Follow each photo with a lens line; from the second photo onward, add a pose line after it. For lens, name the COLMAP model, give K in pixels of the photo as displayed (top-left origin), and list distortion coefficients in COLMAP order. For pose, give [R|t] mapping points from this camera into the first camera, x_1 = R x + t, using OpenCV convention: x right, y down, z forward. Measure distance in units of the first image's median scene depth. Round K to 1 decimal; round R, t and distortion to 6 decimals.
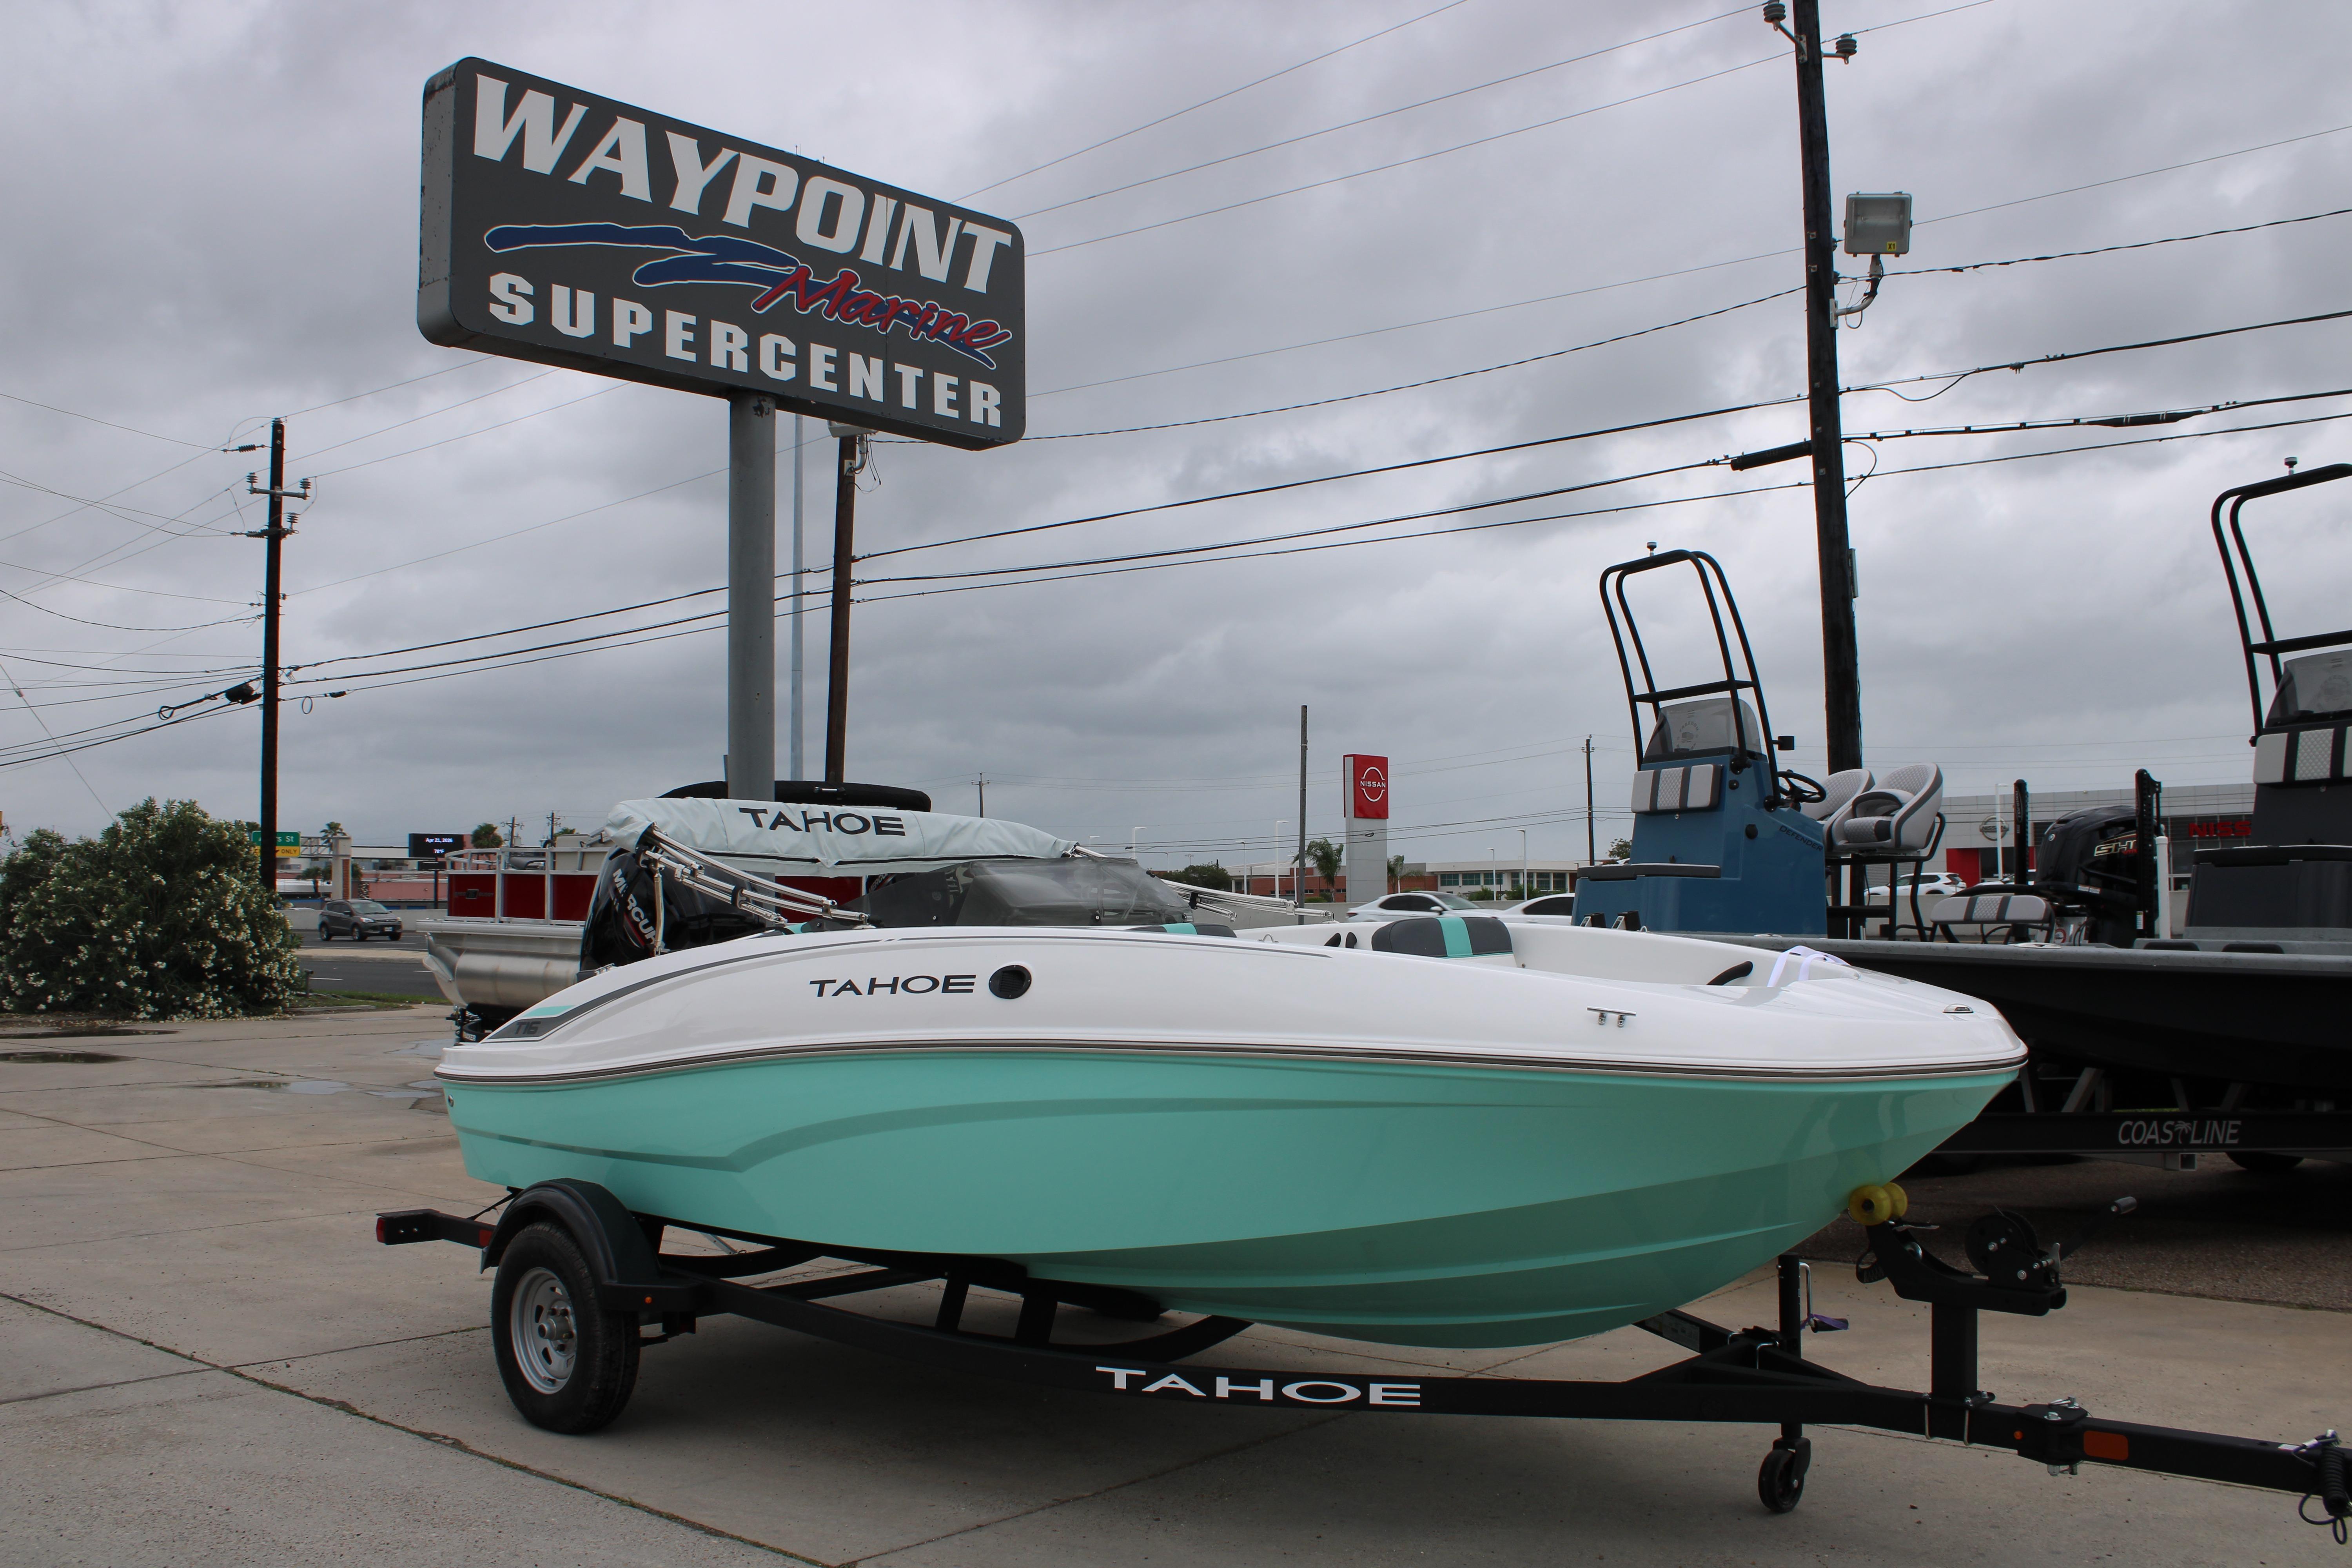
lens RADIAL K [[2054.3, 0, 1176.0], [0, 2054.3, 784.0], [0, 0, 1]] dist [-0.154819, 0.149521]
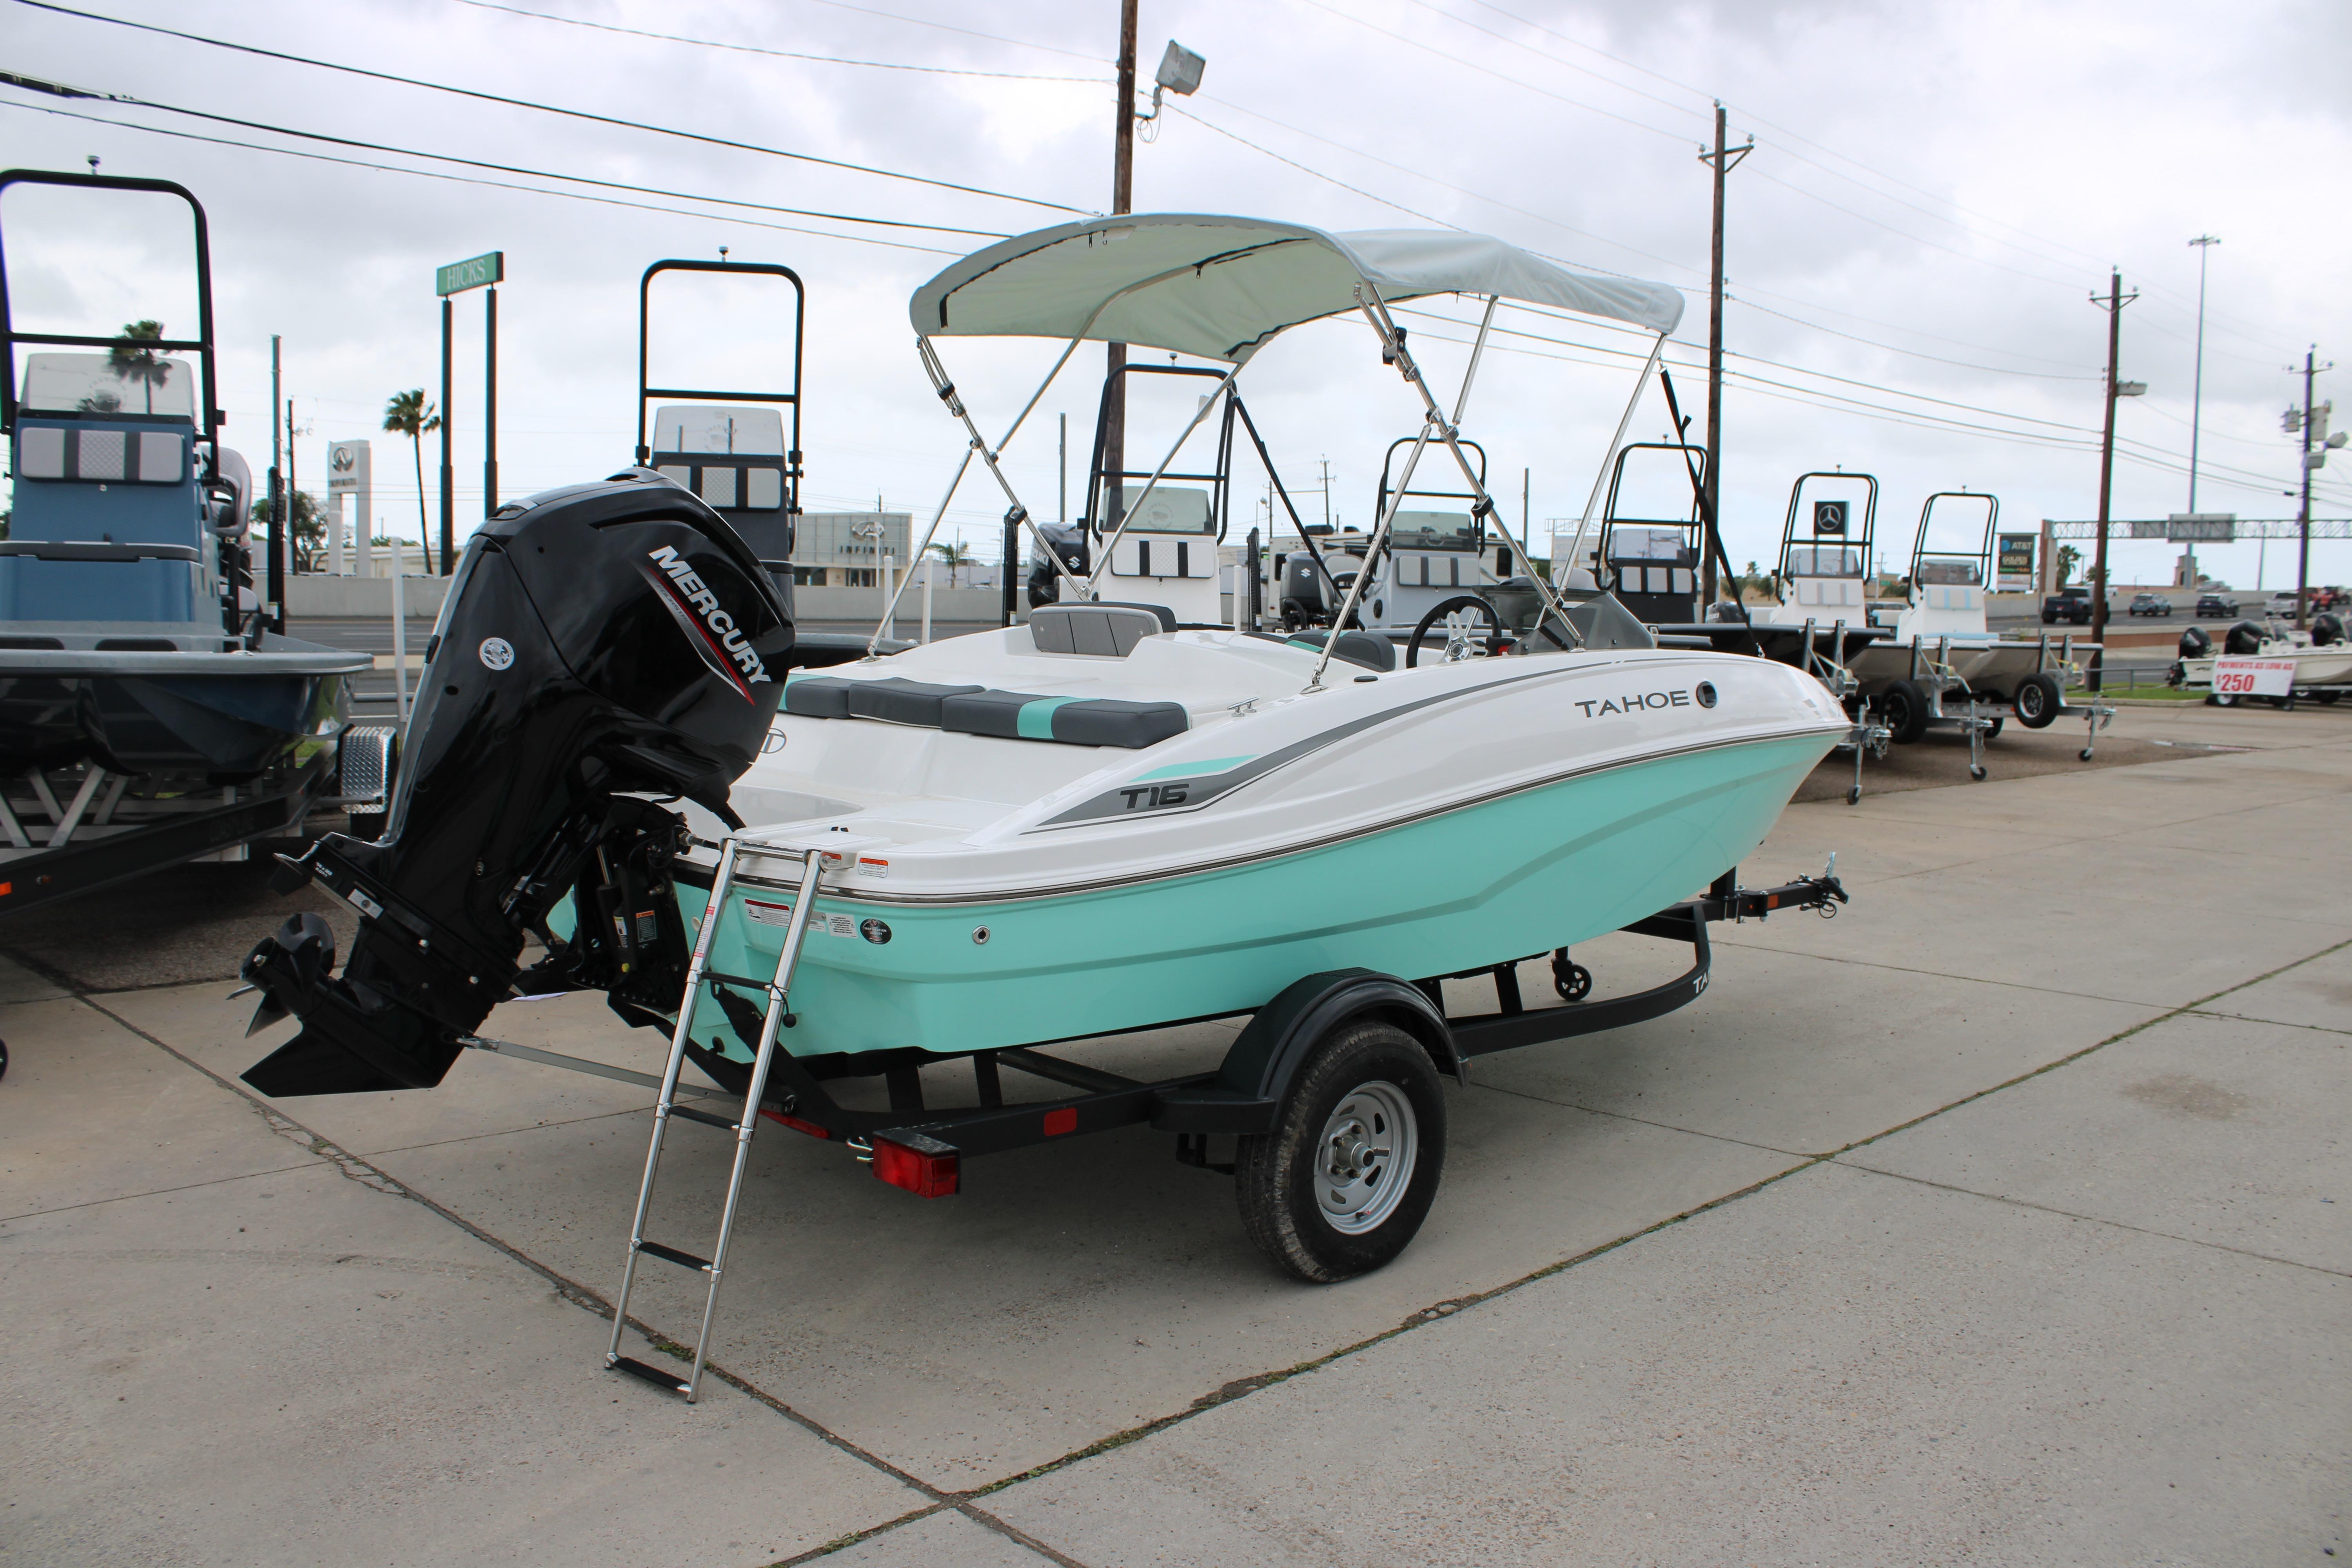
lens RADIAL K [[1932.9, 0, 1177.1], [0, 1932.9, 774.3], [0, 0, 1]] dist [-0.169681, 0.154702]
pose [[0.087536, -0.079418, 0.992991, -1.218752], [-0.086566, 0.992440, 0.087005, 0.068651], [-0.992393, -0.093576, 0.079999, 1.173069]]
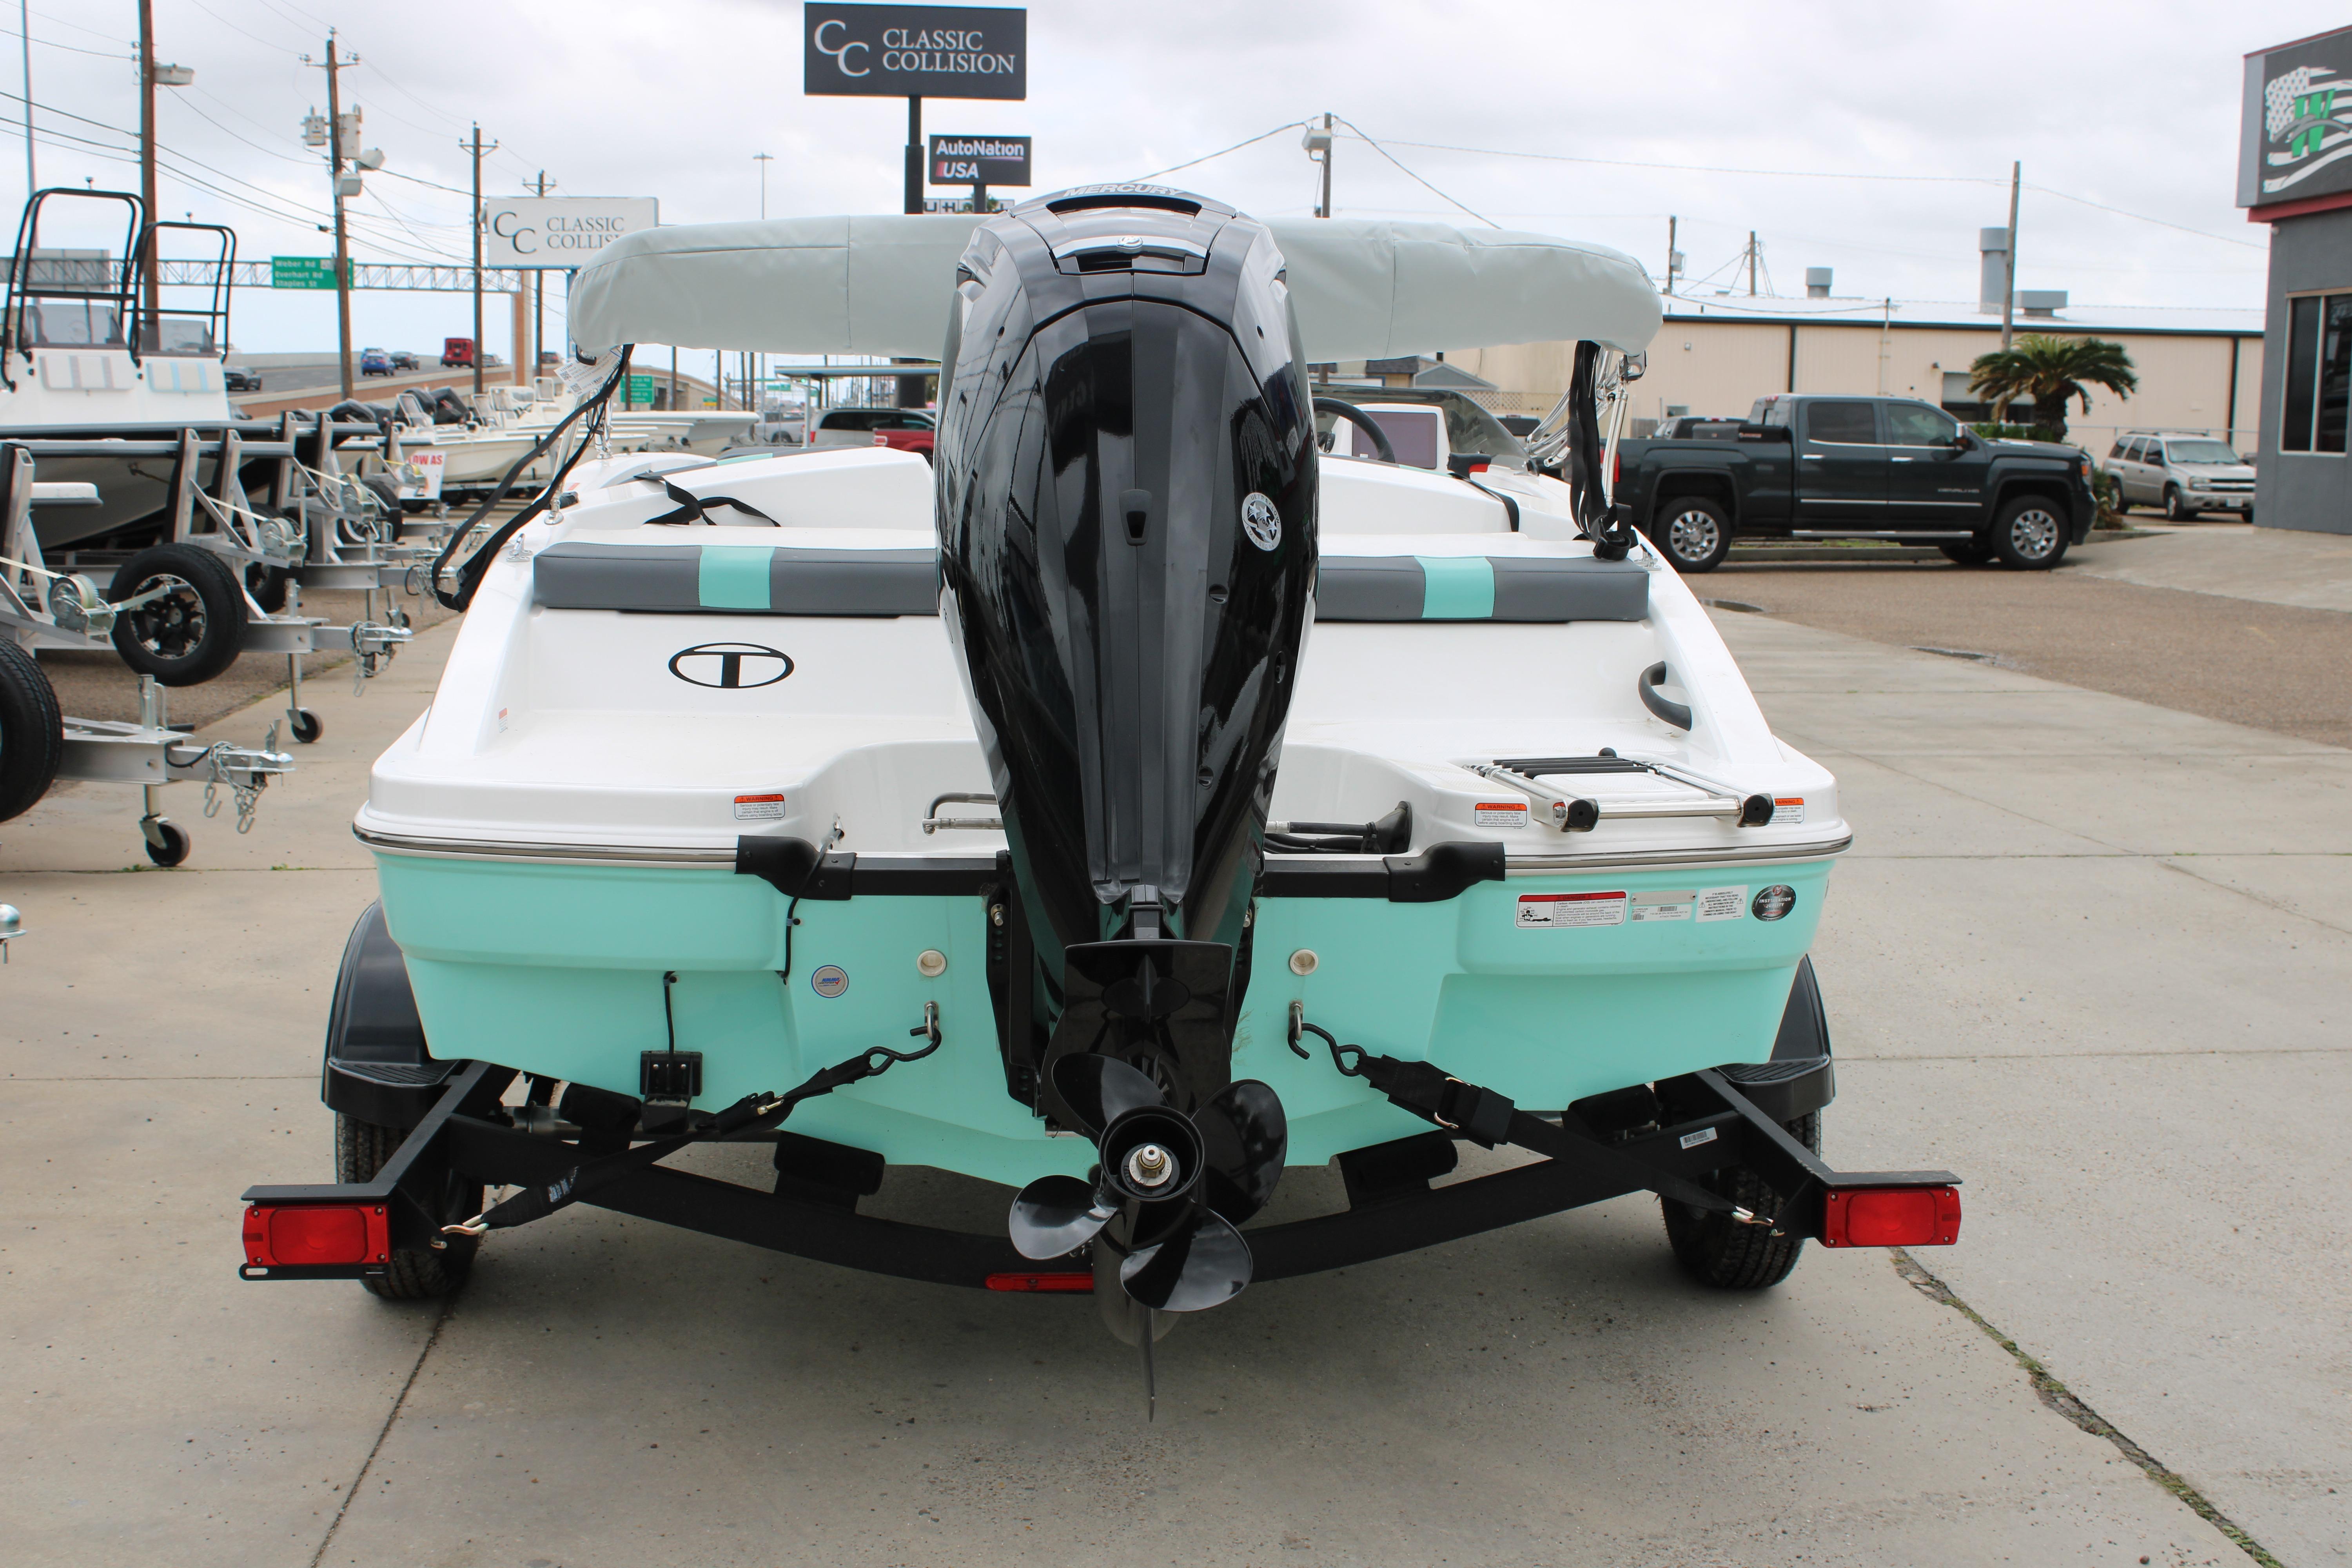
lens RADIAL K [[2778.5, 0, 1176.0], [0, 2778.5, 784.0], [0, 0, 1]] dist [-0.121710, 0.233108]
pose [[-0.724232, -0.091400, 0.683472, -0.869969], [-0.053771, 0.995644, 0.076169, 0.127210], [-0.687456, 0.018413, -0.725992, 2.007840]]
